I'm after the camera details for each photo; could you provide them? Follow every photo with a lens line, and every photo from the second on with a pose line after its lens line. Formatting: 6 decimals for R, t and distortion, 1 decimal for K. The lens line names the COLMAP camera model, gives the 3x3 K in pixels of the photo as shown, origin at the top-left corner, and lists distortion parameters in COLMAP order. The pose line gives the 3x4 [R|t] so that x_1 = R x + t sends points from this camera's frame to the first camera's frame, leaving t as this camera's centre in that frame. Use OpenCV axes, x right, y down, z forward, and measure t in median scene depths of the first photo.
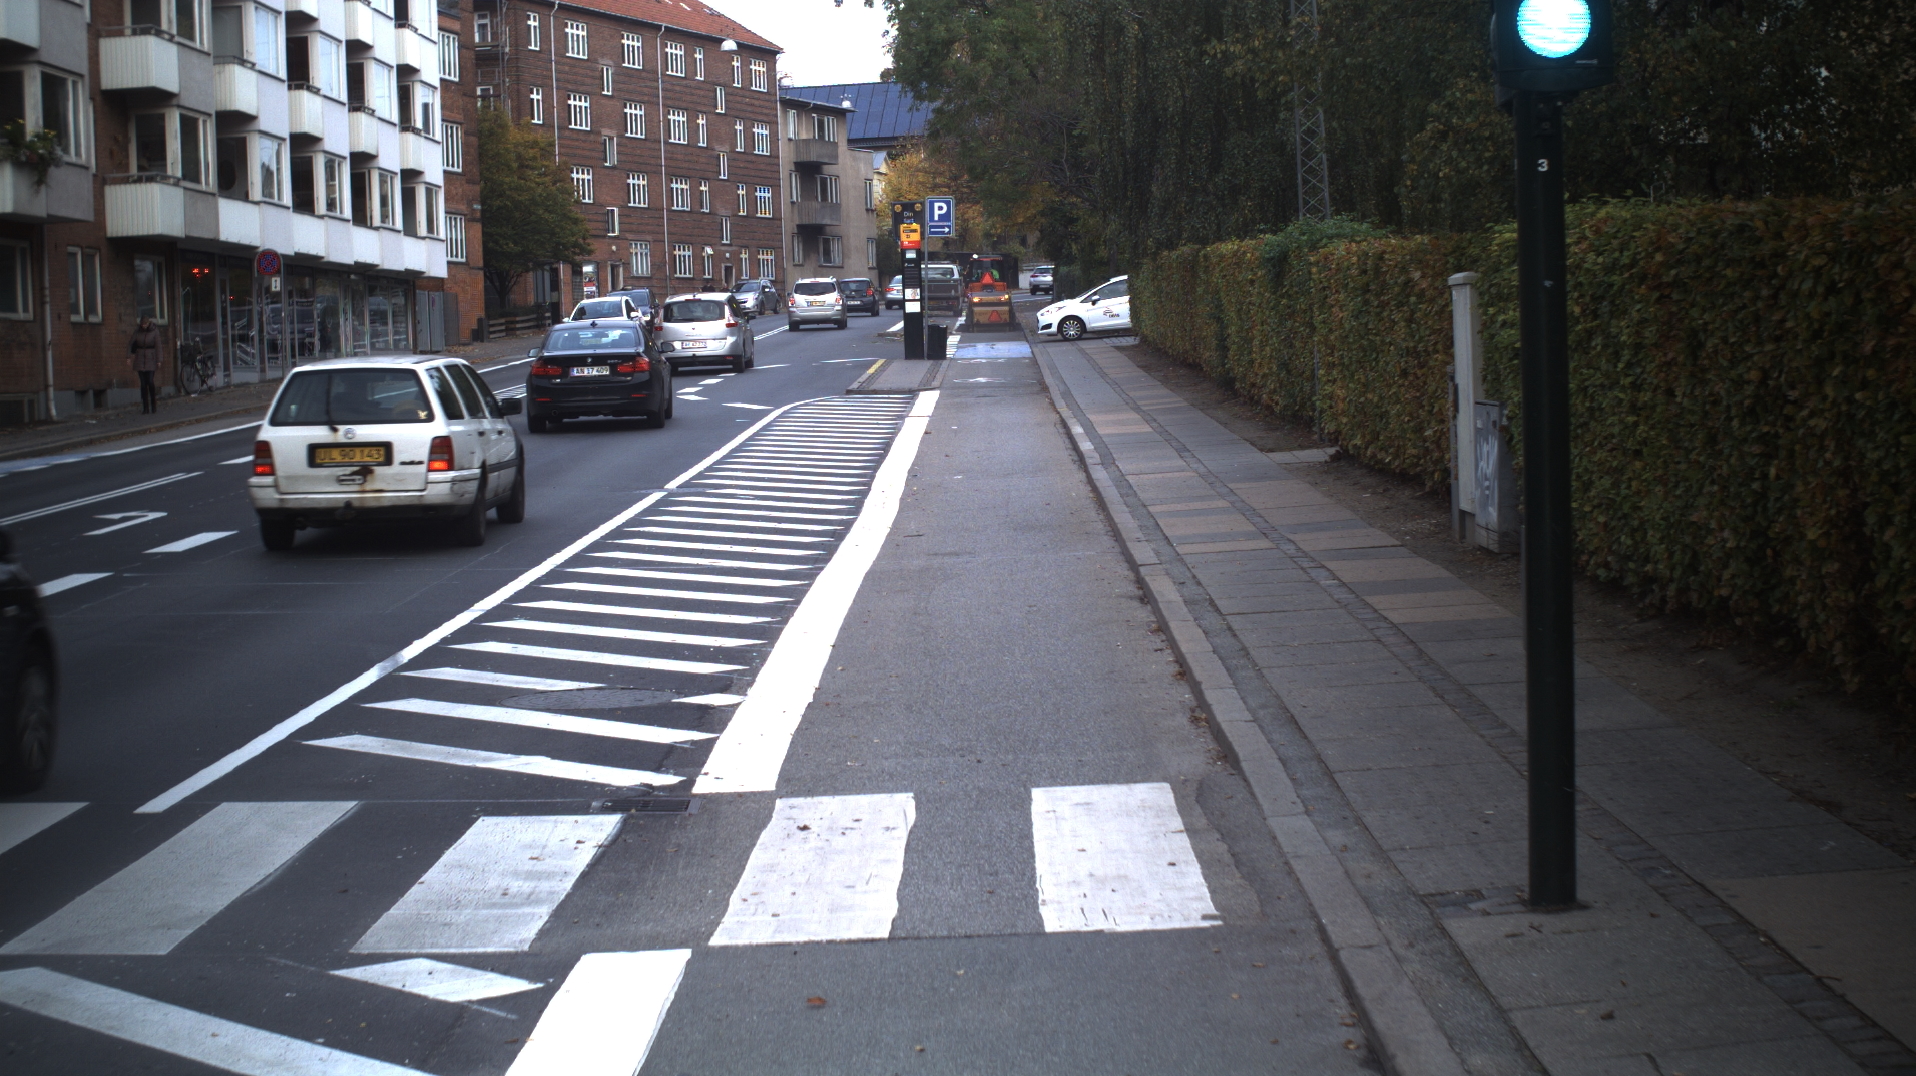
lens RADIAL K [[3562.9, 0, 958.0], [0, 3562.9, 538.0], [0, 0, 1]] dist [-0.293586, 0.433882]
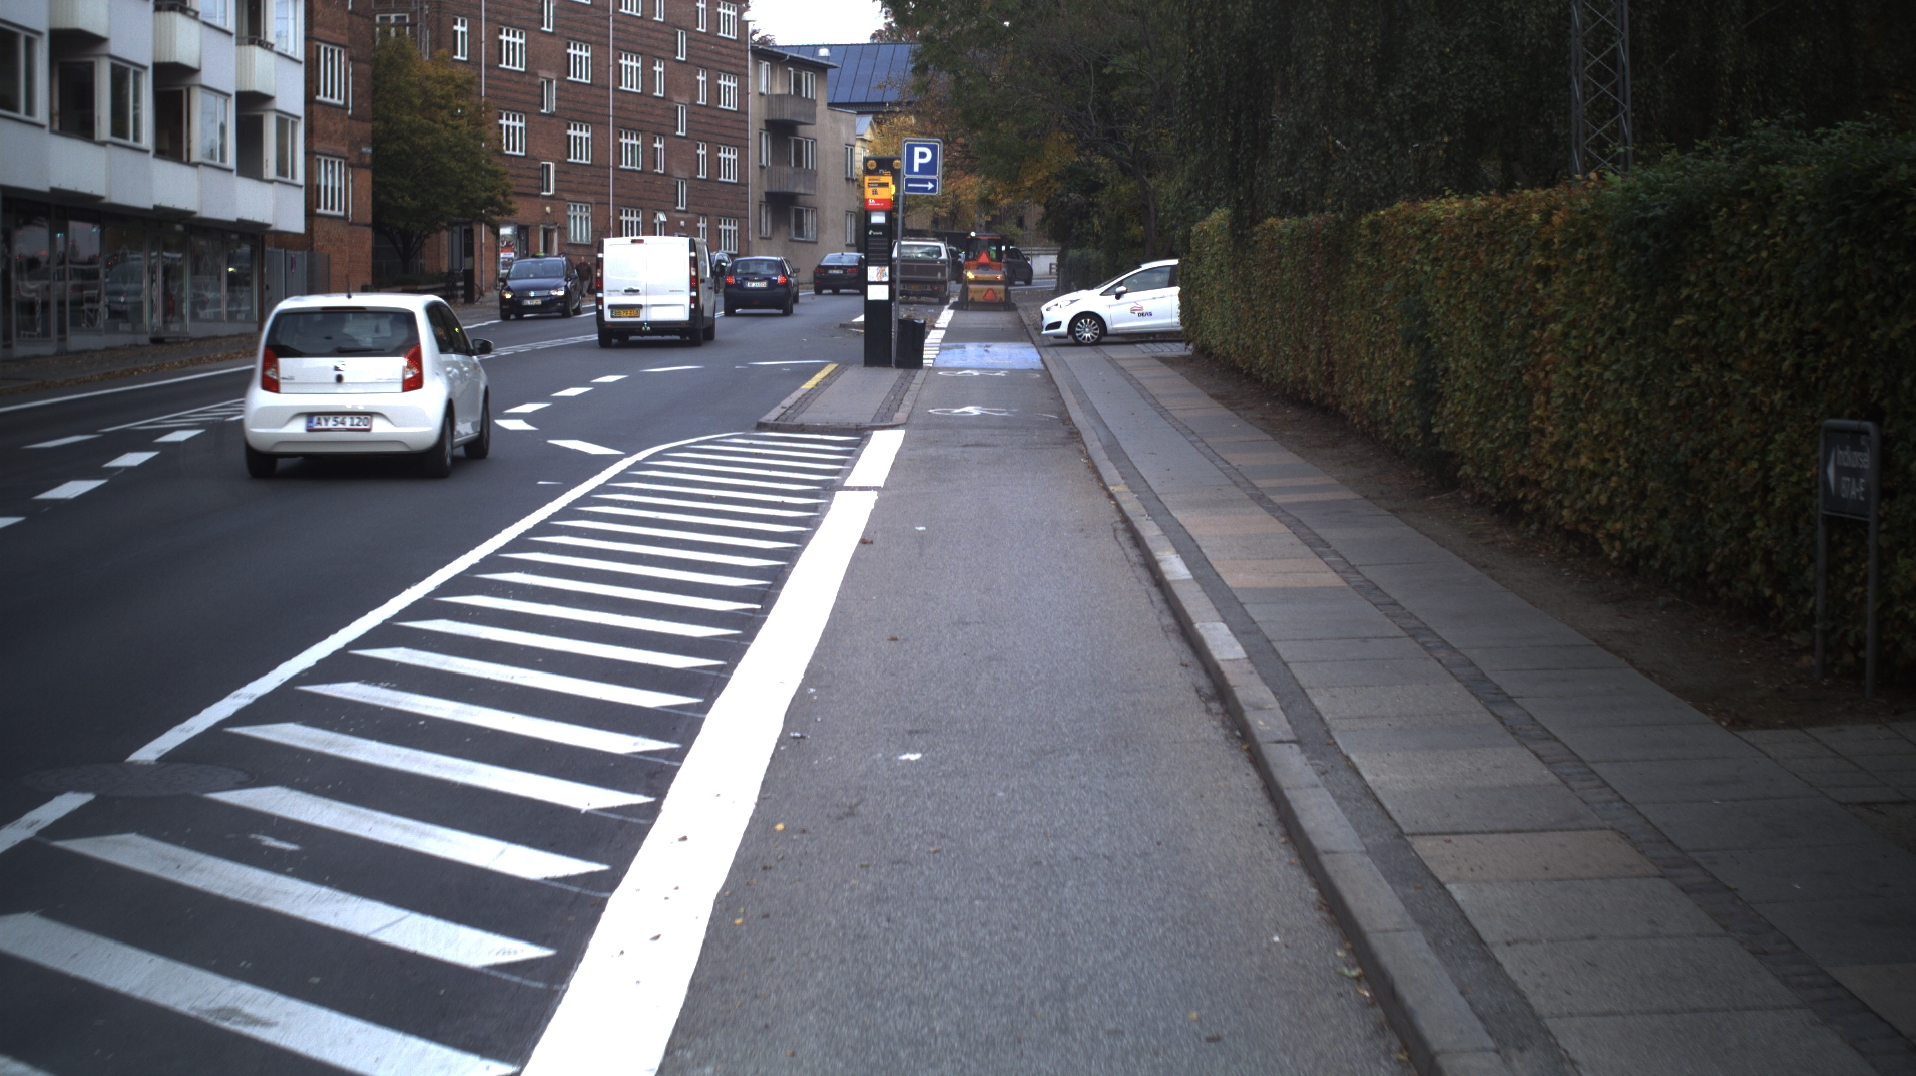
lens RADIAL K [[3562.9, 0, 958.0], [0, 3562.9, 538.0], [0, 0, 1]] dist [-0.293586, 0.433882]
pose [[0.999273, 0.037685, 0.005763, 0.000585], [-0.037710, 0.999280, 0.004197, -0.012412], [-0.005601, -0.004412, 0.999975, 0.184316]]
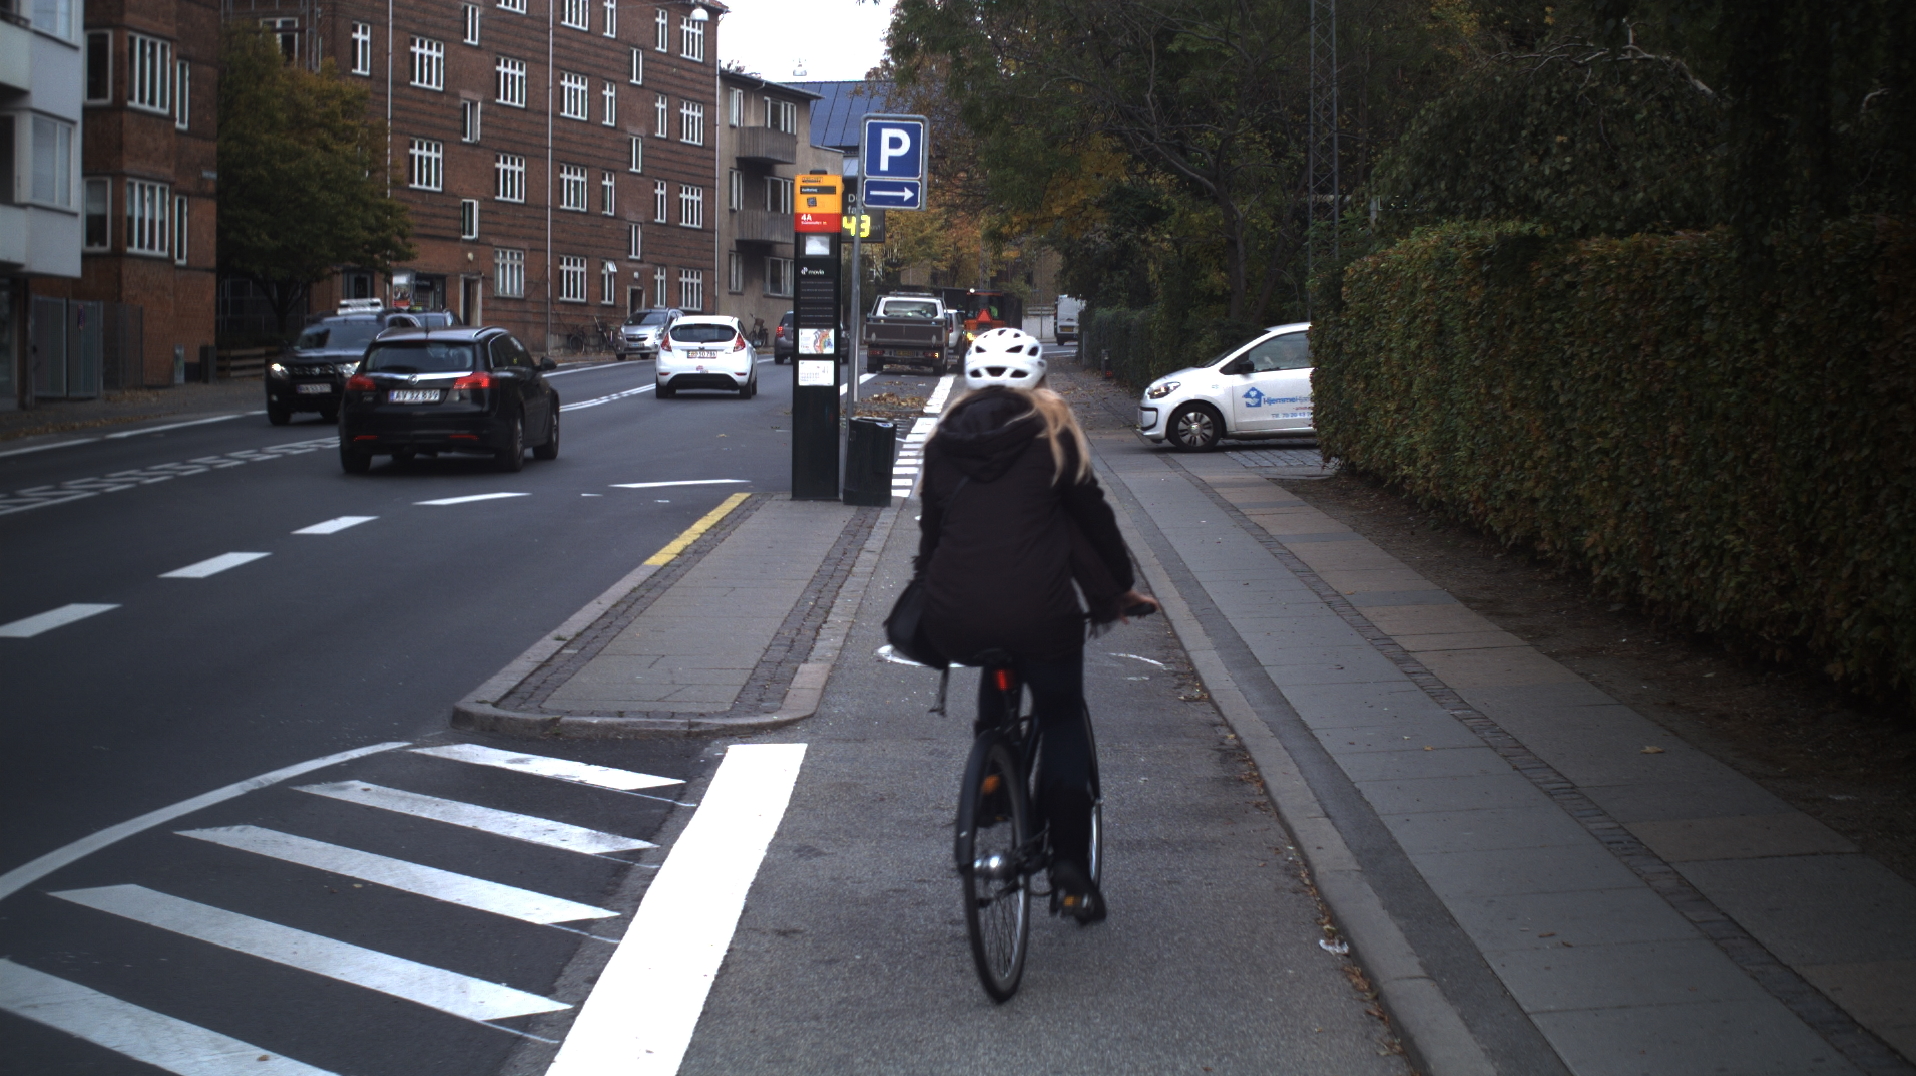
lens RADIAL K [[3562.9, 0, 958.0], [0, 3562.9, 538.0], [0, 0, 1]] dist [-0.293586, 0.433882]
pose [[0.998958, 0.045372, 0.004934, 0.001650], [-0.045306, 0.998891, -0.012852, -0.025898], [-0.005512, 0.012615, 0.999905, 0.368483]]
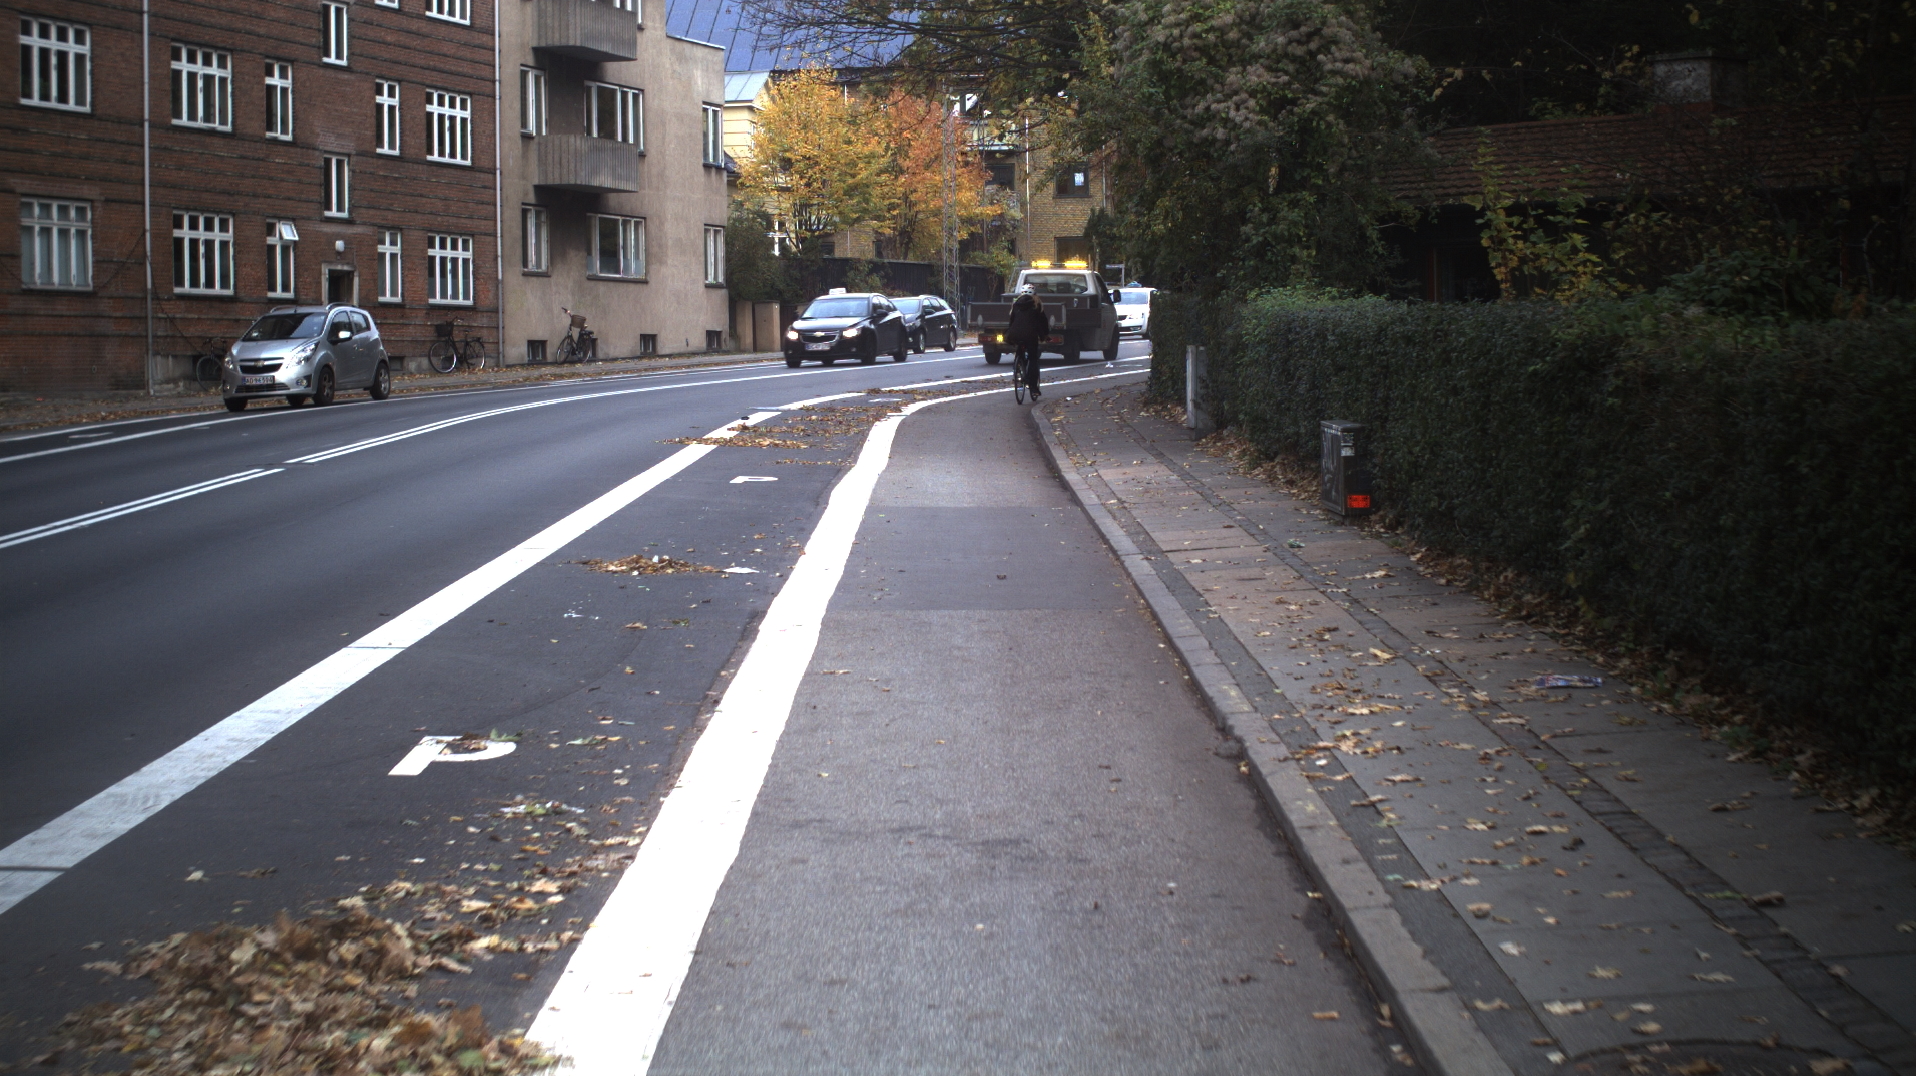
lens RADIAL K [[3562.9, 0, 958.0], [0, 3562.9, 538.0], [0, 0, 1]] dist [-0.293586, 0.433882]
pose [[0.999569, 0.026151, 0.013323, 0.005973], [-0.026052, 0.999632, -0.007551, -0.062323], [-0.013515, 0.007201, 0.999883, 0.830110]]
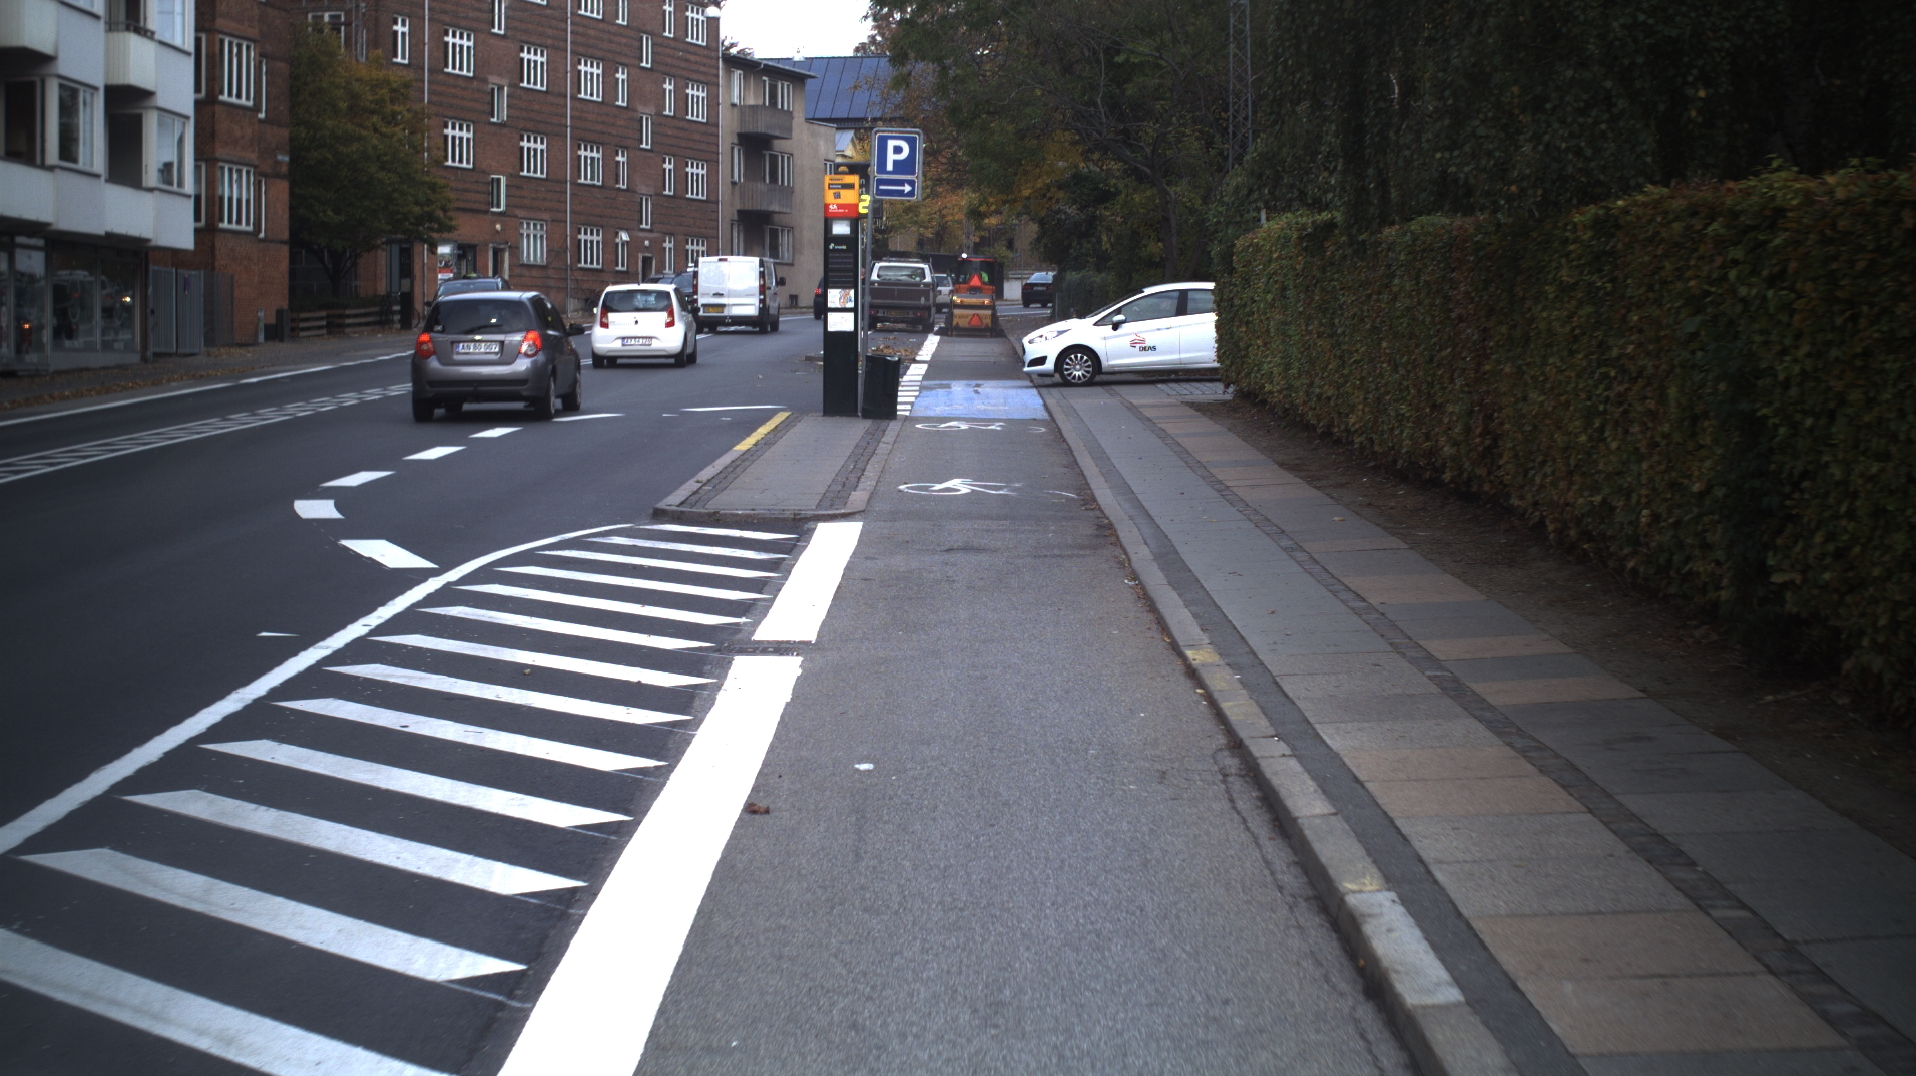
lens RADIAL K [[3562.9, 0, 958.0], [0, 3562.9, 538.0], [0, 0, 1]] dist [-0.293586, 0.433882]
pose [[0.999137, 0.040481, 0.009349, 0.001182], [-0.040456, 0.999177, -0.002840, -0.018901], [-0.009457, 0.002460, 0.999952, 0.276391]]
